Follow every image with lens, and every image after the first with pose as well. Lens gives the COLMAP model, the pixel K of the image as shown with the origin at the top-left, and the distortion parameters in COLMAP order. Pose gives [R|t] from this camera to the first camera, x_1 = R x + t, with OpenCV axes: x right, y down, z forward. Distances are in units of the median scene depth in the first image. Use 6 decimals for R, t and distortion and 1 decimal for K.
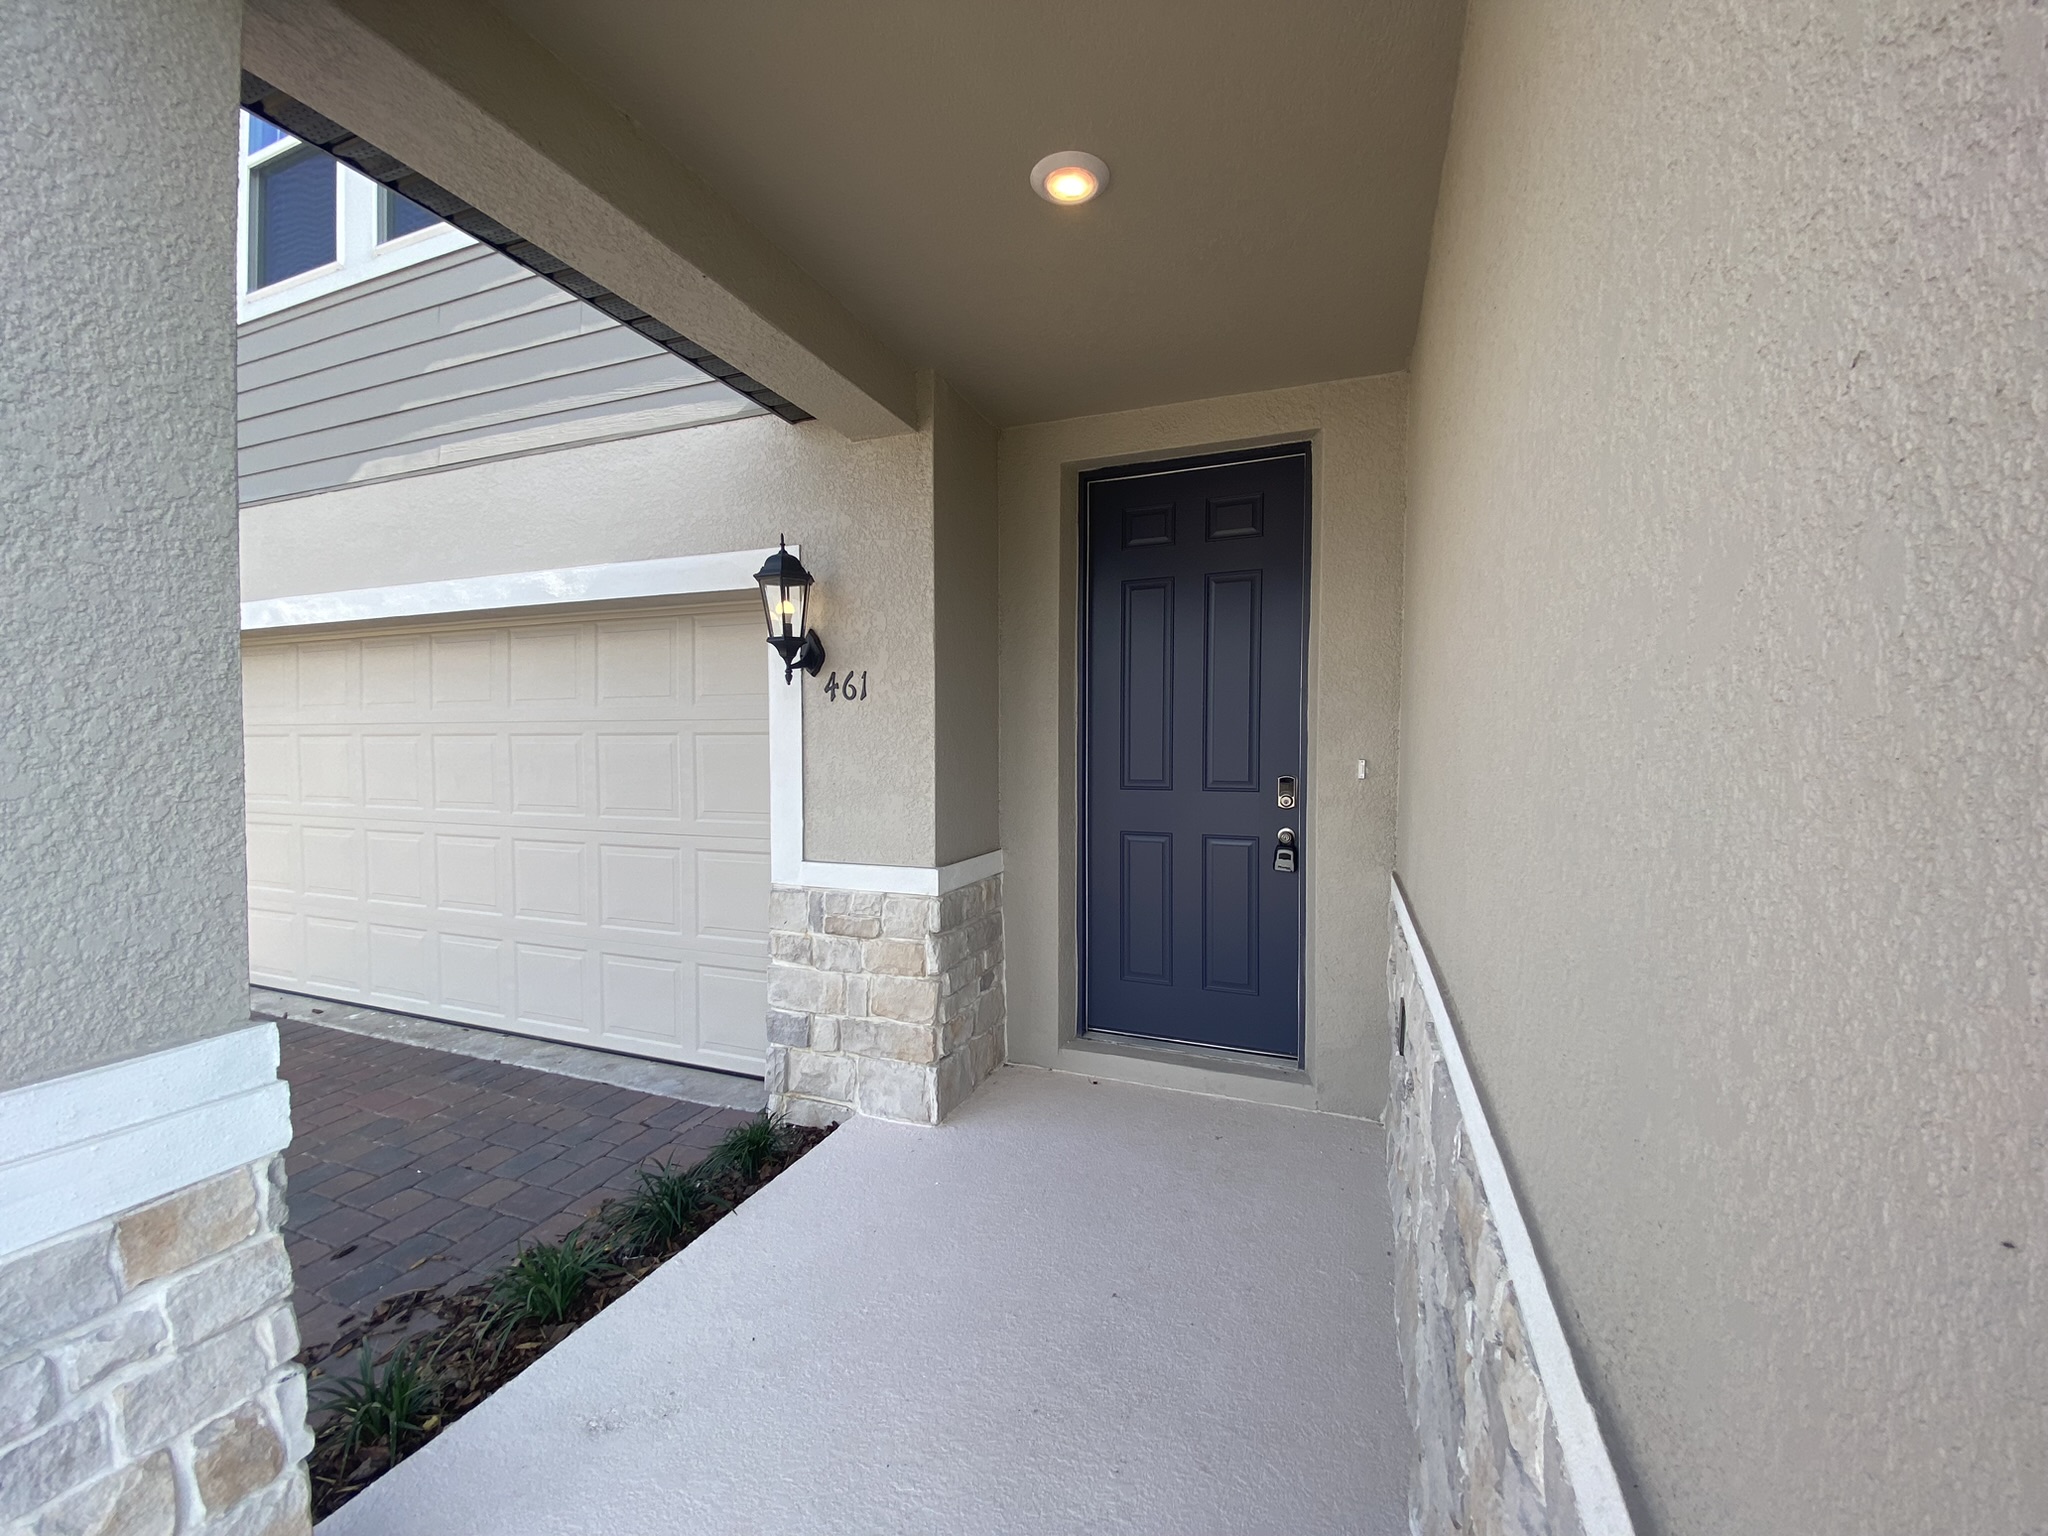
lens RADIAL K [[828.1, 0, 1022.5], [0, 828.1, 763.1], [0, 0, 1]] dist [-0.003642, -0.000402]
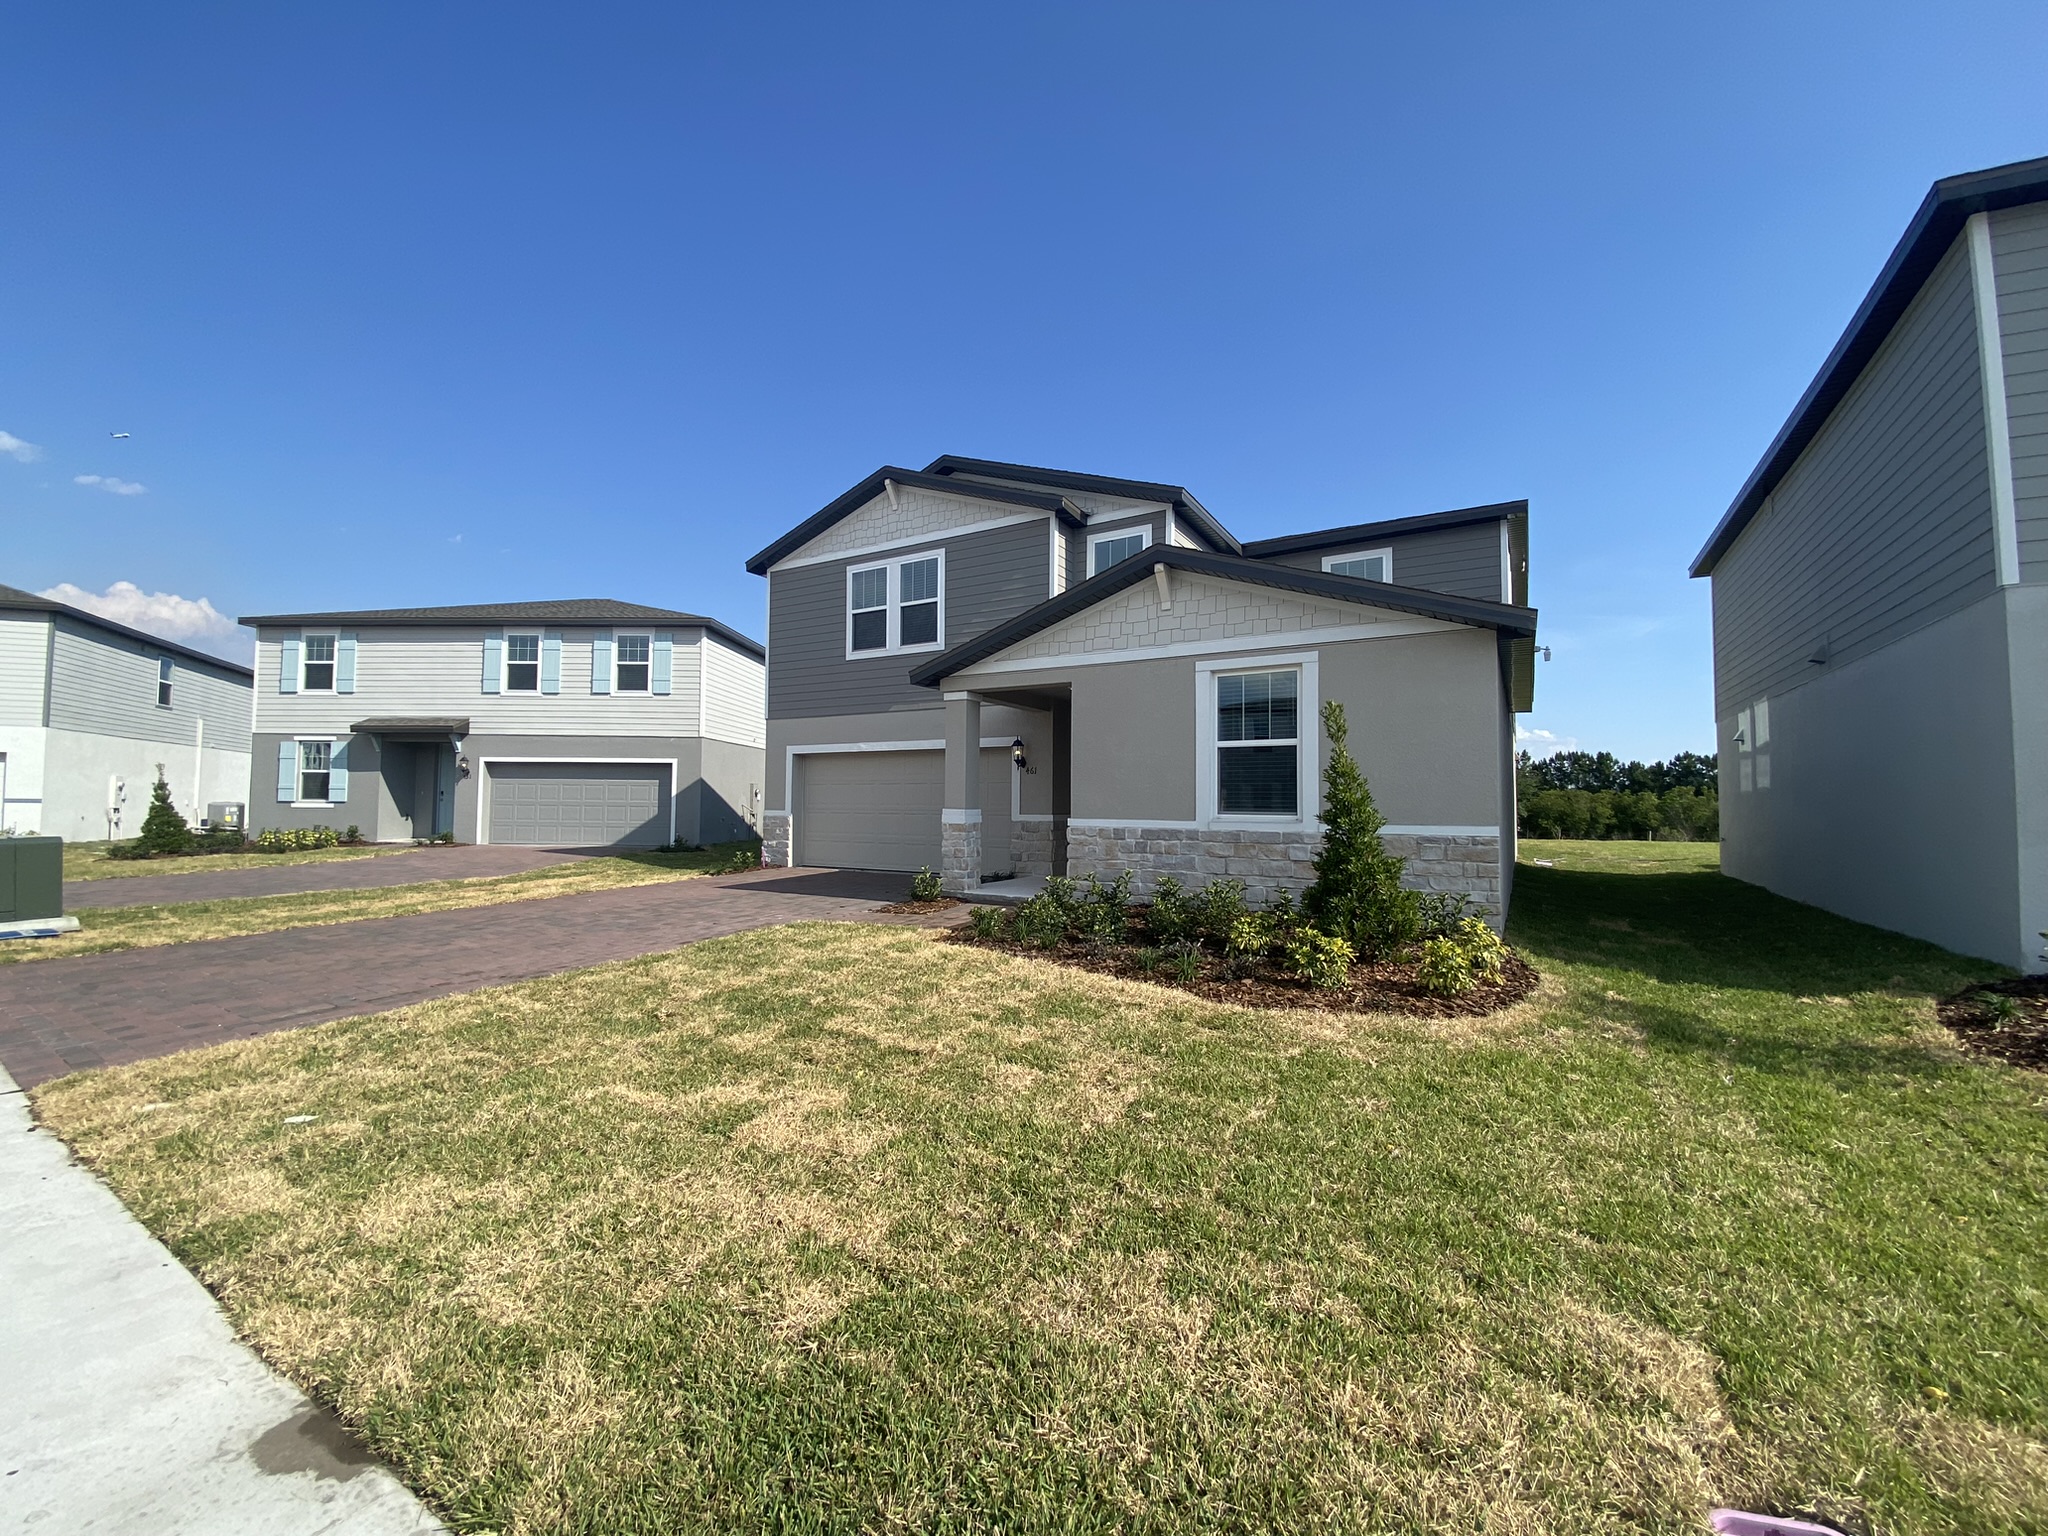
lens RADIAL K [[828.1, 0, 1023.0], [0, 828.1, 771.4], [0, 0, 1]] dist [-0.003642, -0.000402]
pose [[0.986651, -0.001670, -0.162841, 0.411552], [-0.008462, 0.998071, -0.061509, 0.161116], [0.162629, 0.062066, 0.984733, -3.023334]]
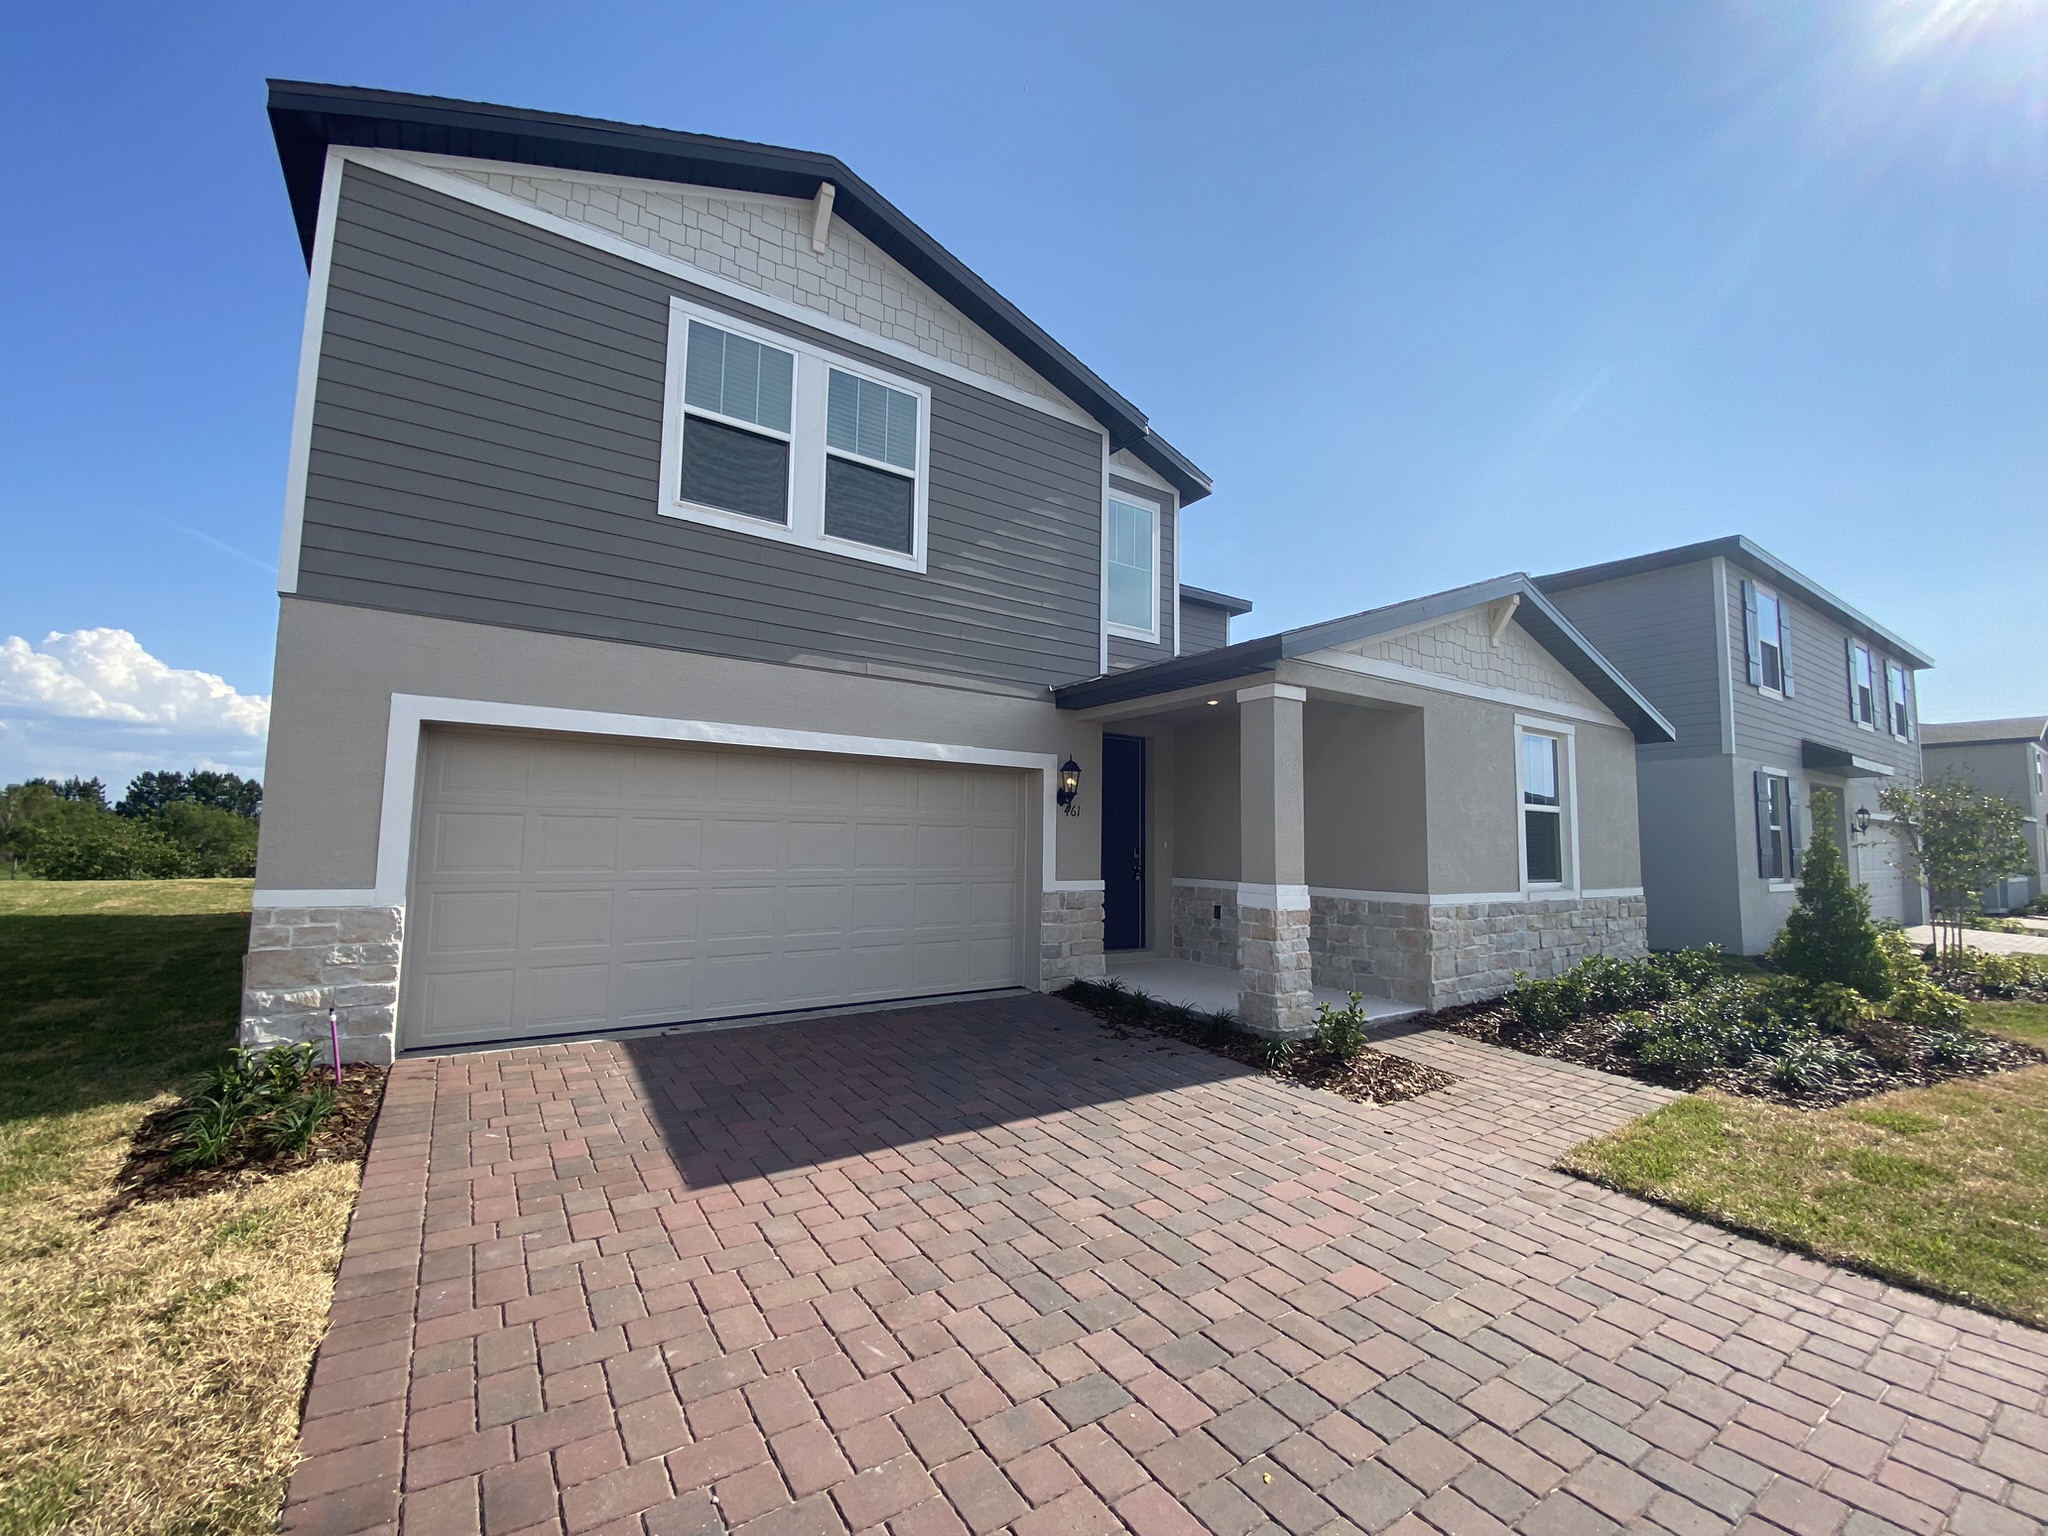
lens RADIAL K [[828.1, 0, 1021.5], [0, 828.1, 762.8], [0, 0, 1]] dist [-0.003642, -0.000402]
pose [[0.563210, 0.085700, 0.821858, -2.398774], [0.001104, 0.994528, -0.104462, 0.024412], [-0.826313, 0.059741, 0.560034, -0.326455]]
